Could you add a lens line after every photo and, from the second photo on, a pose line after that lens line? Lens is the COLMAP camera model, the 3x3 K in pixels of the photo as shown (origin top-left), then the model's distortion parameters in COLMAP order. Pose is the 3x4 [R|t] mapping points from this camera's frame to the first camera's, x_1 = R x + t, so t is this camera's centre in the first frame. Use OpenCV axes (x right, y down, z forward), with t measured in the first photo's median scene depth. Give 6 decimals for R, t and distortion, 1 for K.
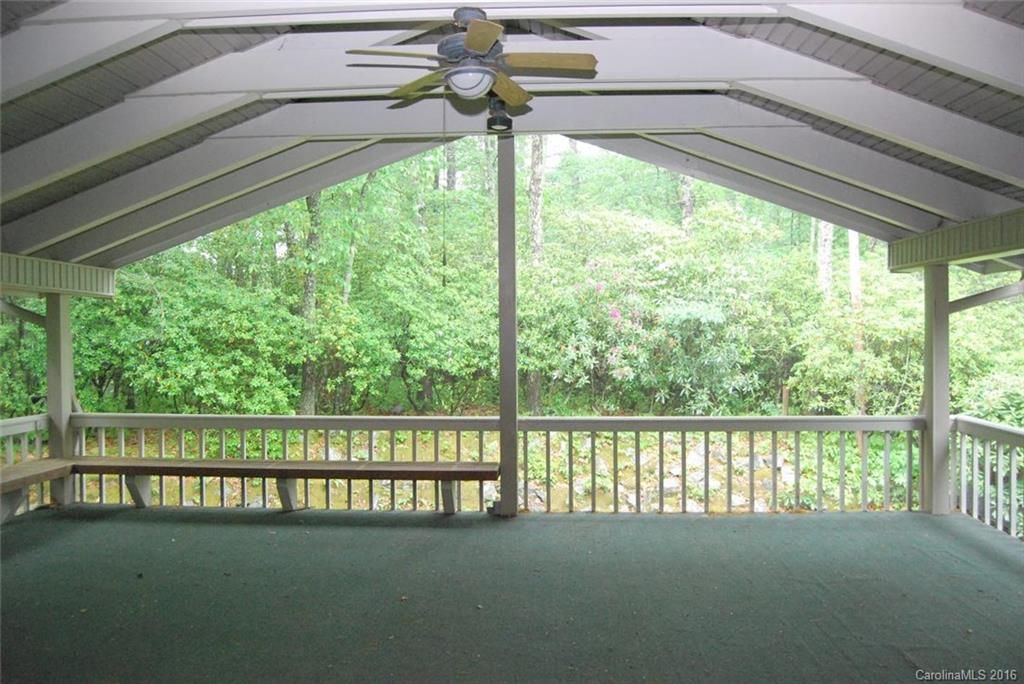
lens RADIAL K [[815.3, 0, 508.2], [0, 815.3, 344.2], [0, 0, 1]] dist [-0.012401, -0.002056]
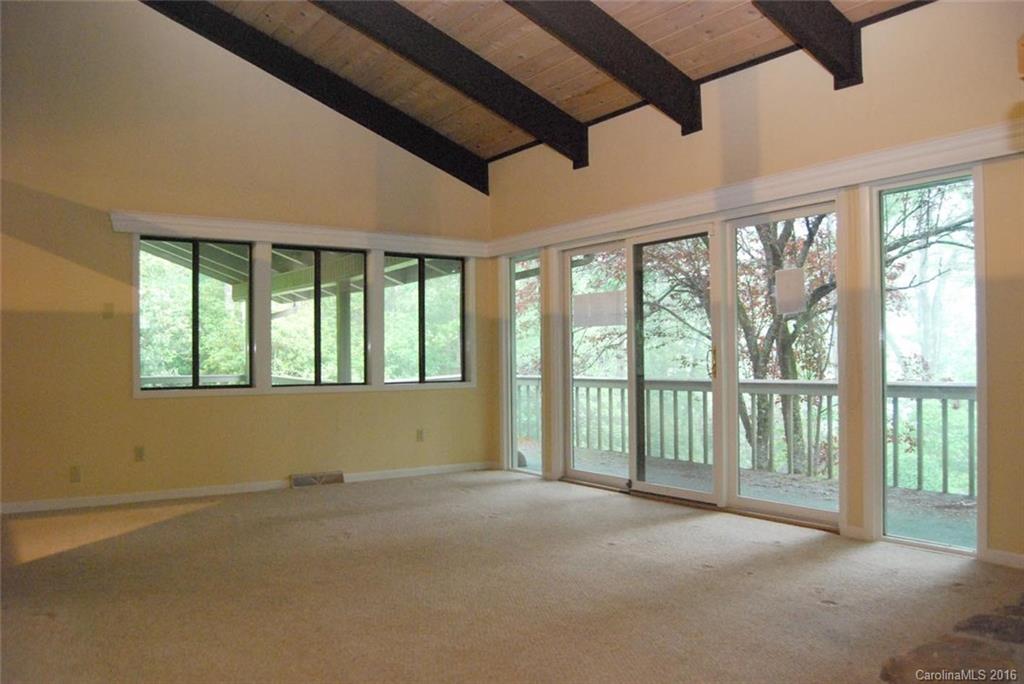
lens RADIAL K [[815.3, 0, 510.5], [0, 815.3, 343.6], [0, 0, 1]] dist [-0.012401, -0.002056]
pose [[0.800230, 0.015599, 0.599490, -0.065579], [0.000533, 0.999643, -0.026723, 0.029704], [-0.599693, 0.021704, 0.799936, -0.427043]]
